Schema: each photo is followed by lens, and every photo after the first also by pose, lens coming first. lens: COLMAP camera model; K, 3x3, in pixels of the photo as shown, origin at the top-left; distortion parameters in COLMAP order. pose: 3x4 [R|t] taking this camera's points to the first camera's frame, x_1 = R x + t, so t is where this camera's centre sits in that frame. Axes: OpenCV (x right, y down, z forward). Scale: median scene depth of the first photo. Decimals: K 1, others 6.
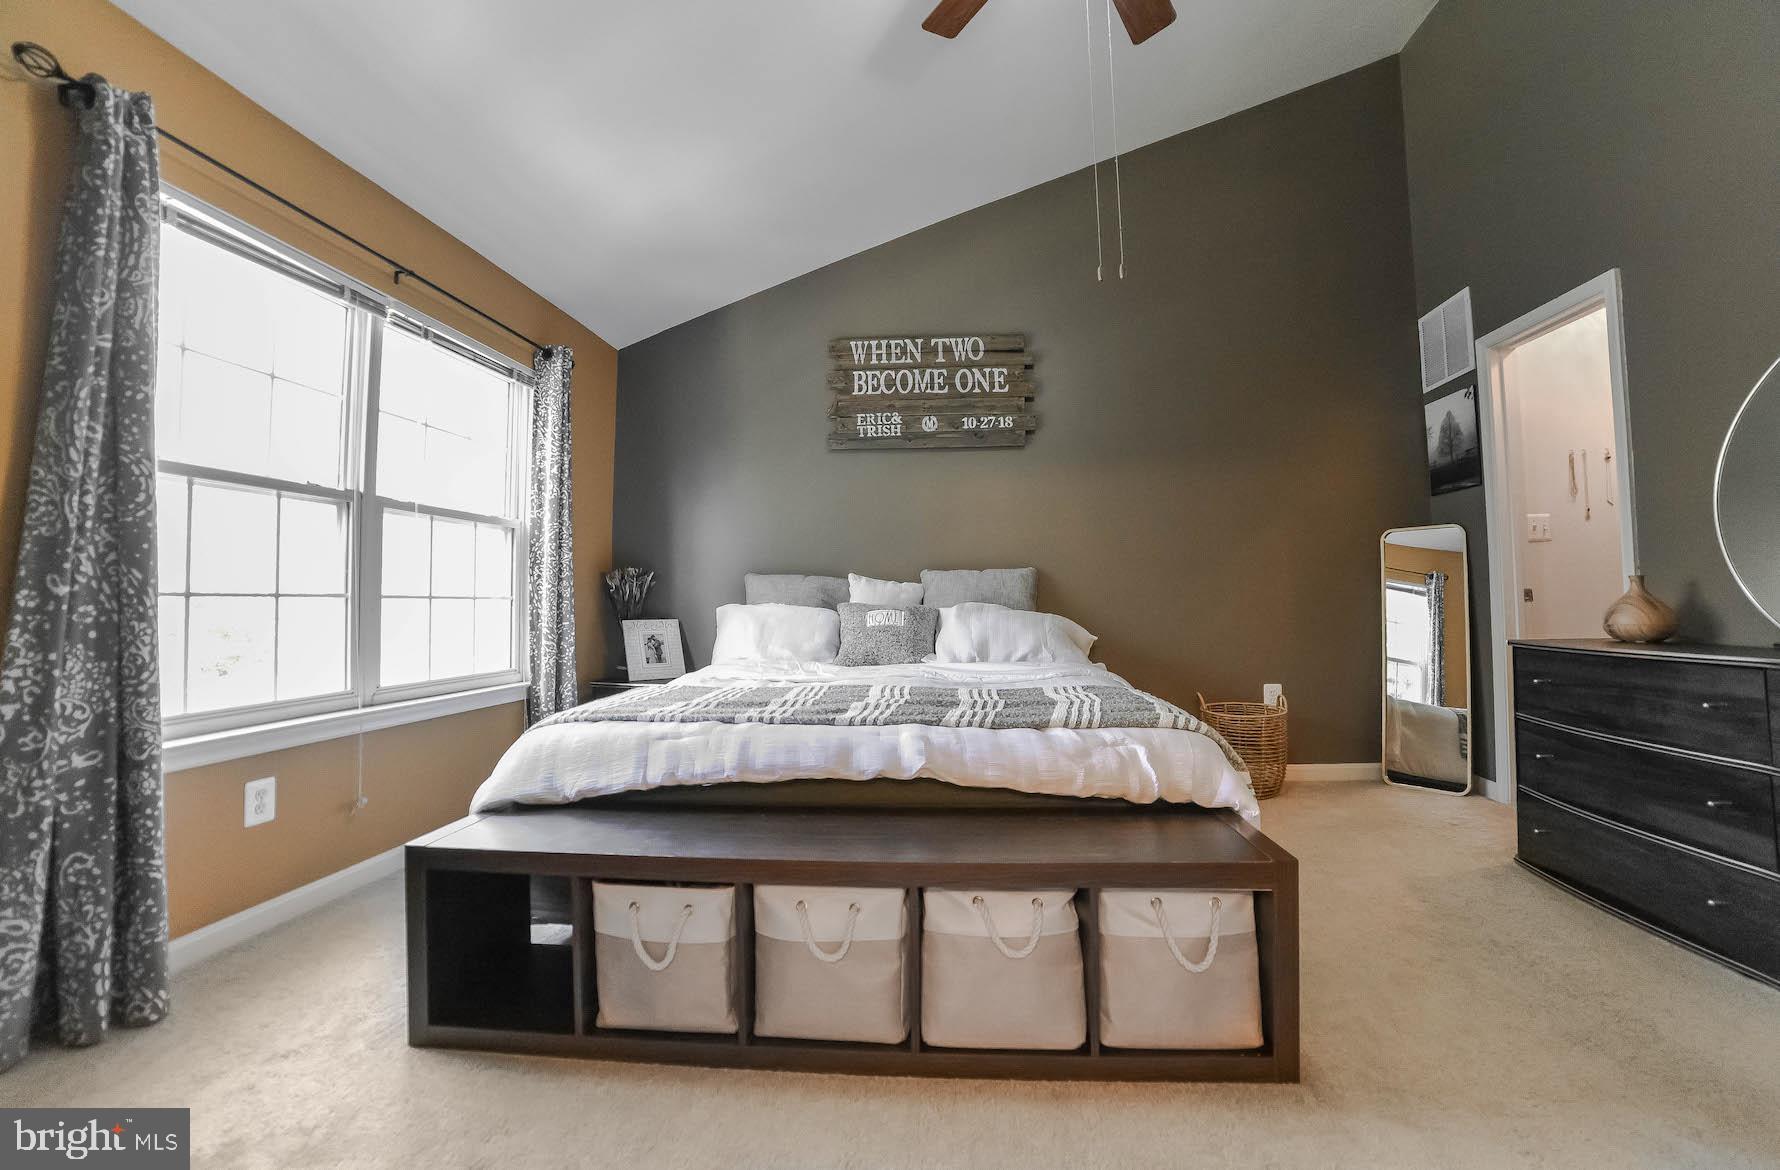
lens RADIAL K [[709.2, 0, 885.9], [0, 709.2, 575.2], [0, 0, 1]] dist [-0.063977, 0.033272]
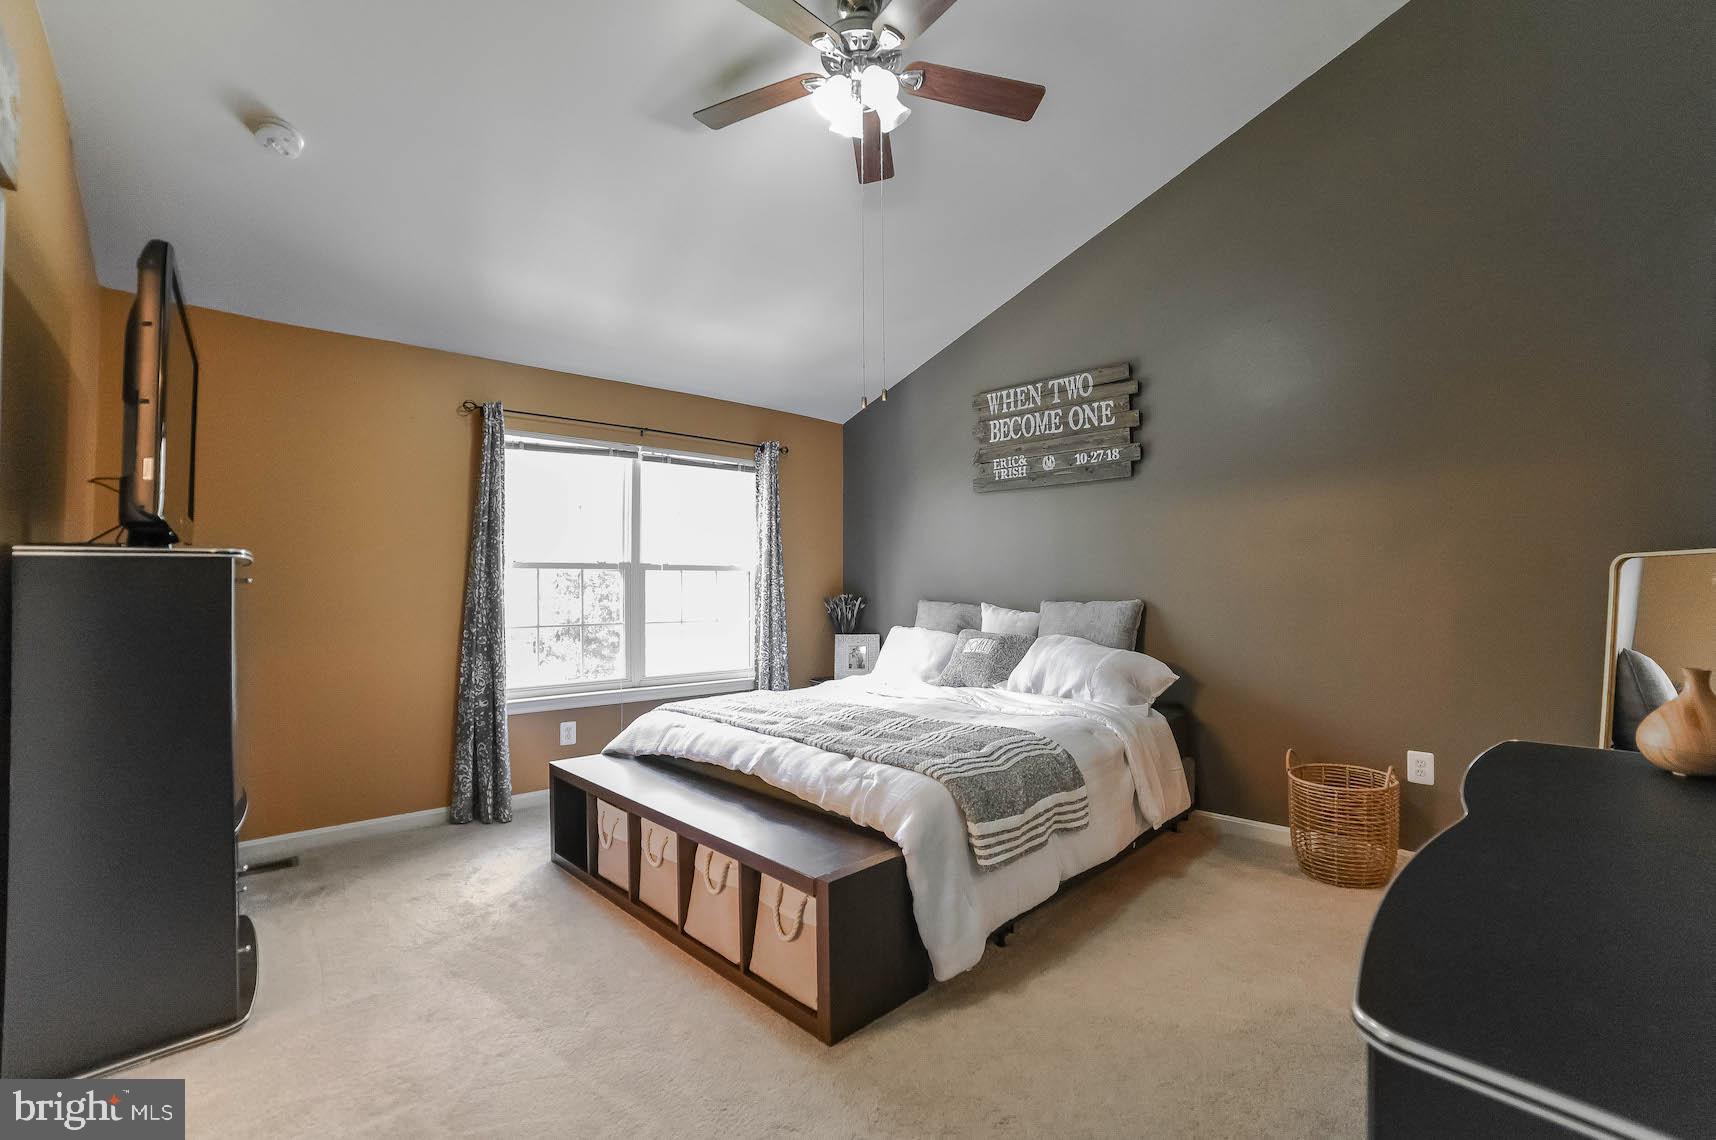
lens RADIAL K [[710.9, 0, 876.8], [0, 710.9, 581.9], [0, 0, 1]] dist [-0.033875, 0.000268]
pose [[0.779341, 0.000233, -0.626600, 0.533473], [0.020381, 0.999461, 0.025721, -0.068941], [0.626268, -0.032816, 0.778917, 0.003769]]
